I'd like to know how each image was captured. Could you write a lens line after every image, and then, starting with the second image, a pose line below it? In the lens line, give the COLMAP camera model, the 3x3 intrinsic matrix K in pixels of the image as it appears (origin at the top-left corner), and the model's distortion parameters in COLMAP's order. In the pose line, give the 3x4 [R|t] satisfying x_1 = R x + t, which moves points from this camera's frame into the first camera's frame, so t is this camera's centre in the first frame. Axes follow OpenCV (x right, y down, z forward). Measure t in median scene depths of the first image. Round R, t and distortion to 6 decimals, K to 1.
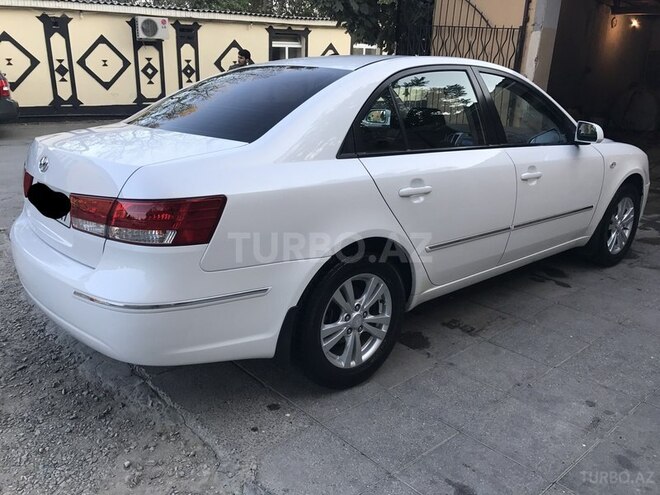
lens RADIAL K [[542.9, 0, 326.8], [0, 542.9, 245.0], [0, 0, 1]] dist [0.009581, 0.001339]
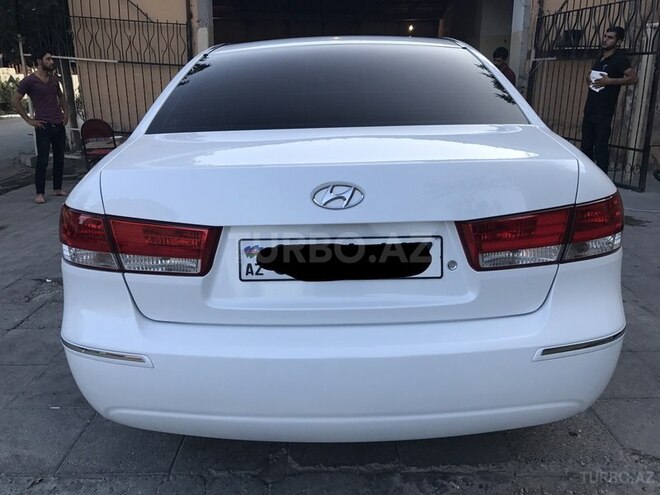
lens RADIAL K [[542.9, 0, 331.6], [0, 542.9, 247.2], [0, 0, 1]] dist [0.009581, 0.001339]
pose [[0.659911, -0.244530, 0.710438, -0.237625], [0.246767, 0.963643, 0.102466, -0.039008], [-0.709664, 0.107694, 0.696261, 0.149212]]
